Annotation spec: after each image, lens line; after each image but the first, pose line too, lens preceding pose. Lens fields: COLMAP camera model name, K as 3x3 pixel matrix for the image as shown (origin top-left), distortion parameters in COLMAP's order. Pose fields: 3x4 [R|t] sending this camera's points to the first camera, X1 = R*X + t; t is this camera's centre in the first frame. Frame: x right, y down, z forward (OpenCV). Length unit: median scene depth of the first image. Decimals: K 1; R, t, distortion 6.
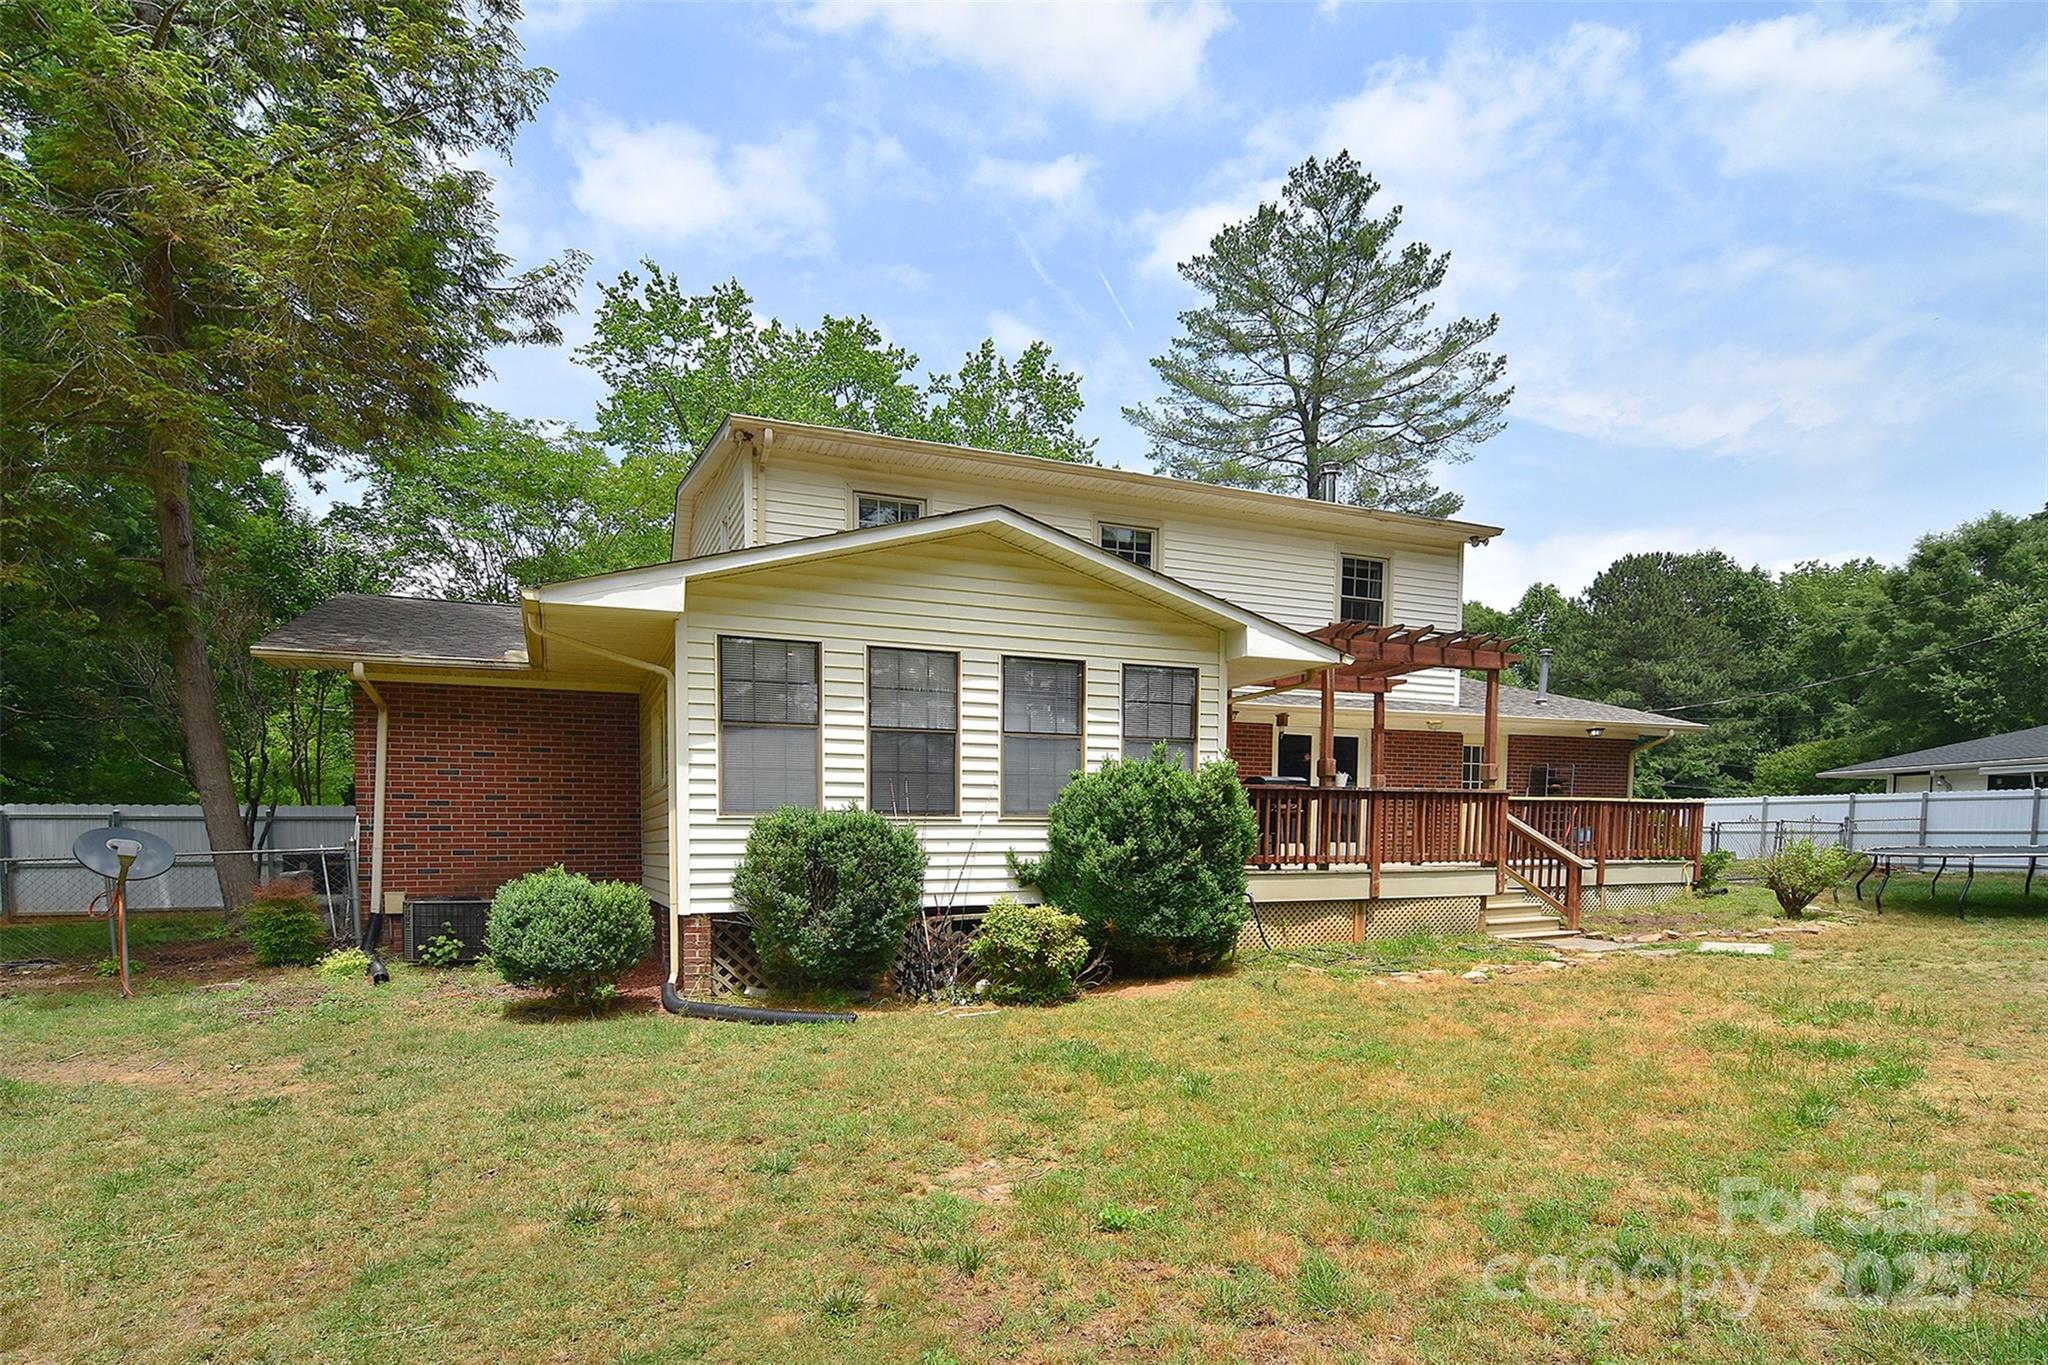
lens RADIAL K [[982.0, 0, 1023.4], [0, 982.0, 855.6], [0, 0, 1]] dist [-0.000516, -0.000064]
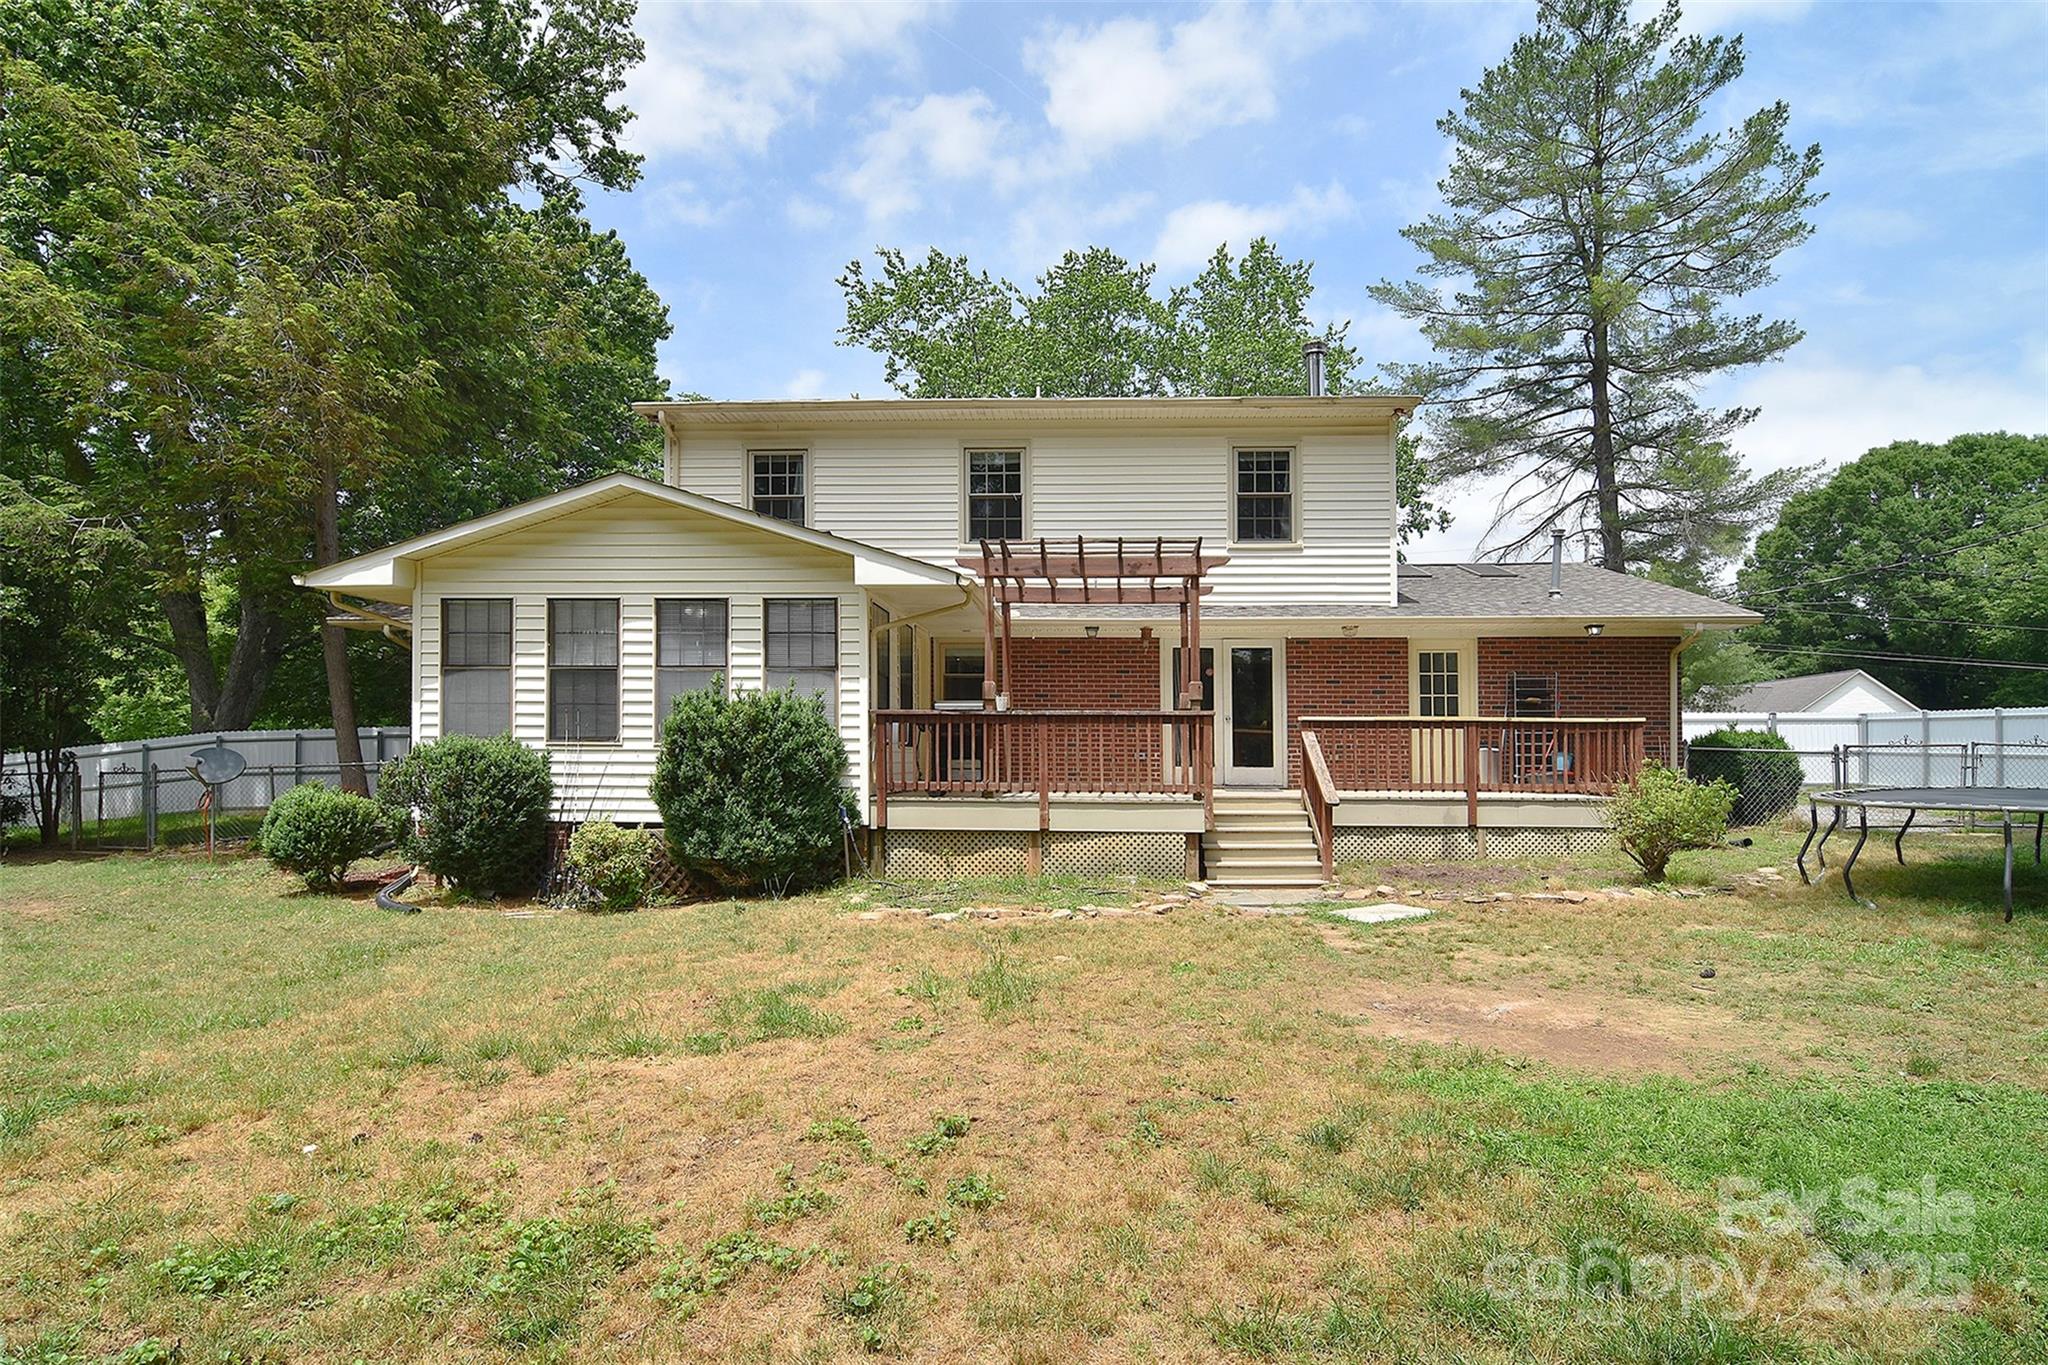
lens RADIAL K [[1013.1, 0, 1069.7], [0, 1013.1, 705.1], [0, 0, 1]] dist [-0.005627, -0.008856]
pose [[0.906079, -0.011186, -0.422961, 0.873354], [-0.014405, 0.998255, -0.057260, -0.022461], [0.422864, 0.057975, 0.904337, 0.157784]]
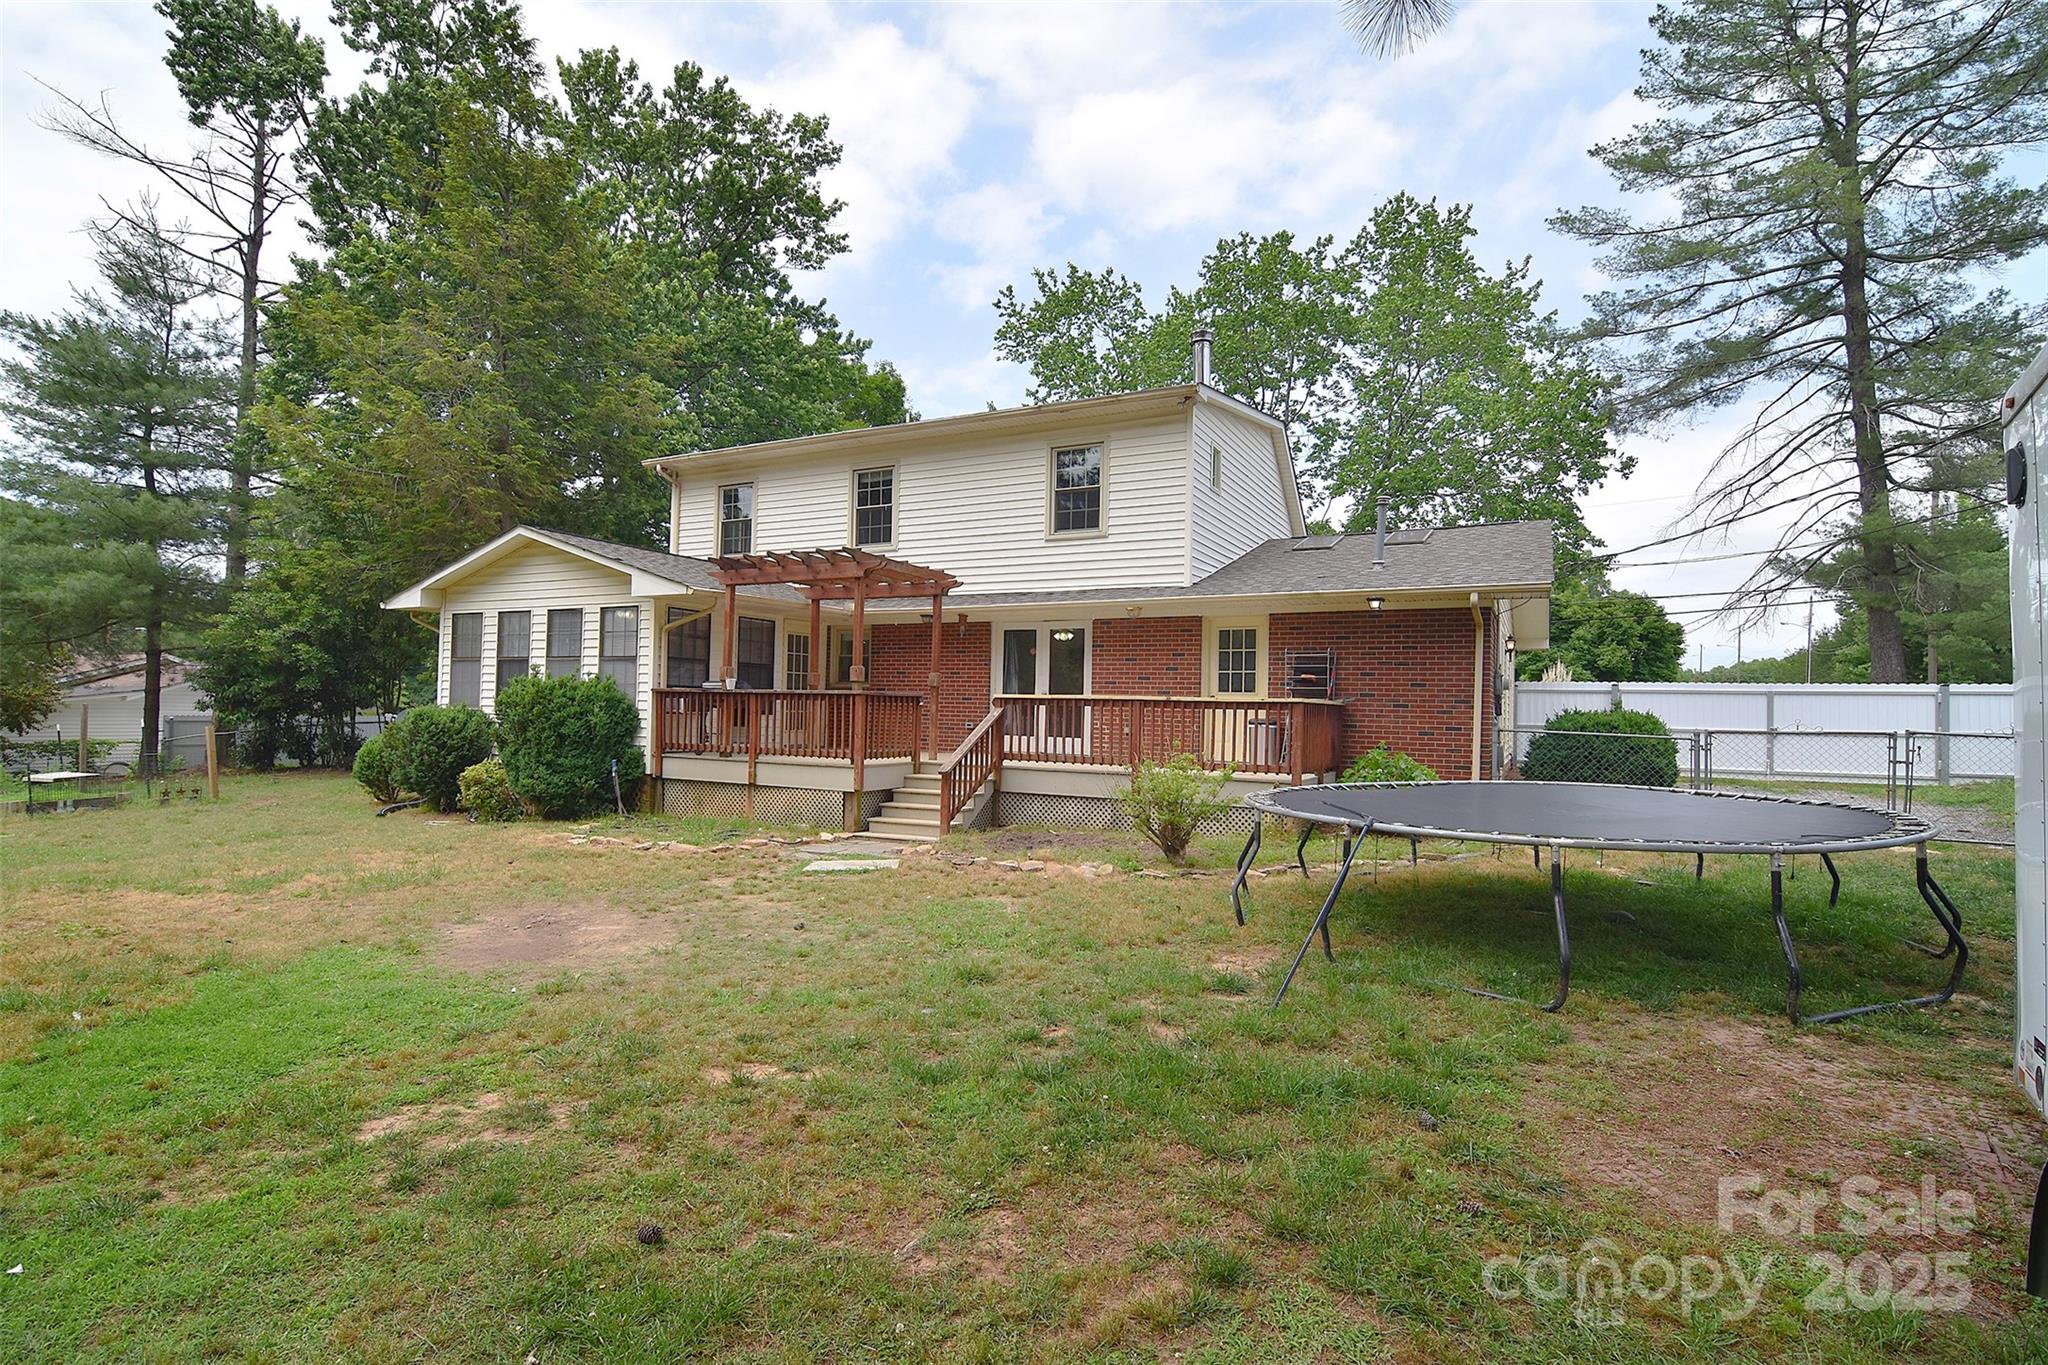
lens RADIAL K [[964.8, 0, 1056.7], [0, 964.8, 681.3], [0, 0, 1]] dist [0.000122, 0.000021]
pose [[0.670425, -0.006701, -0.741947, 1.639639], [-0.028902, 0.998964, -0.035138, -0.054423], [0.741414, 0.045002, 0.669537, 0.552419]]
